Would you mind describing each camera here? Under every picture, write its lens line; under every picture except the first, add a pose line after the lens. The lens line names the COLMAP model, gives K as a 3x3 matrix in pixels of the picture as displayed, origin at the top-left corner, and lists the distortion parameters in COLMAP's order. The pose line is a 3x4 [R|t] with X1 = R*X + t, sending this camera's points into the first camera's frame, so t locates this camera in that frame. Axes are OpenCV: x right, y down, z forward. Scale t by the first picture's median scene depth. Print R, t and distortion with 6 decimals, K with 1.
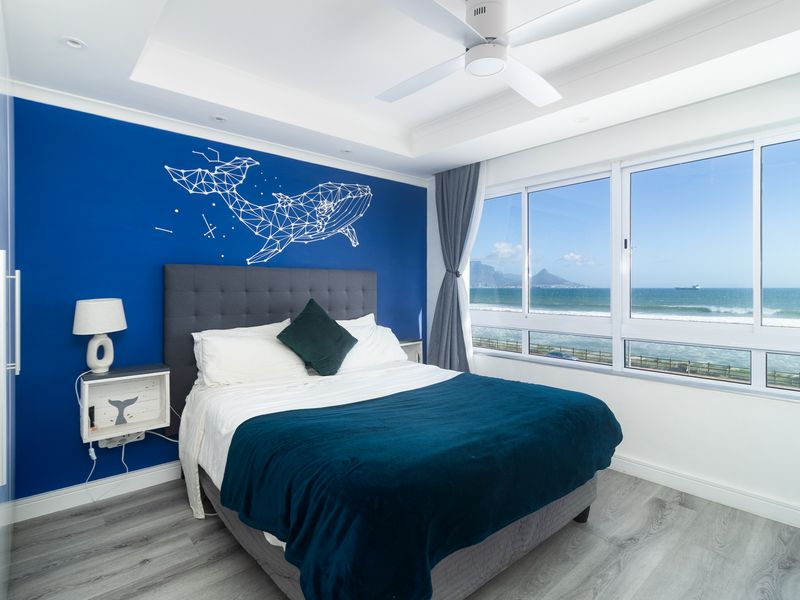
lens RADIAL K [[414.6, 0, 398.1], [0, 414.6, 289.1], [0, 0, 1]] dist [-0.003153, 0.001492]
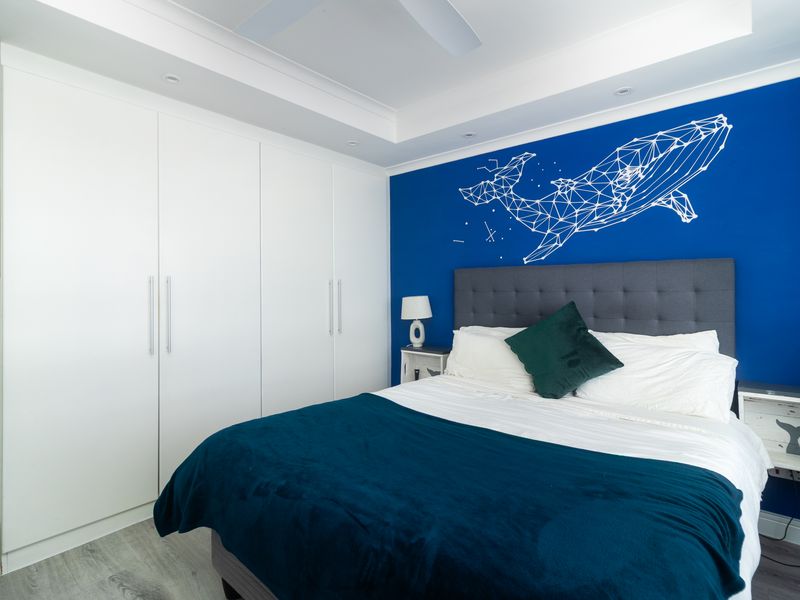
lens RADIAL K [[414.6, 0, 398.1], [0, 414.6, 289.1], [0, 0, 1]] dist [-0.003153, 0.001492]
pose [[0.143719, -0.001972, -0.989617, 0.531007], [-0.001570, 0.999996, -0.002221, 0.002087], [0.989617, 0.001873, 0.143715, 0.548853]]
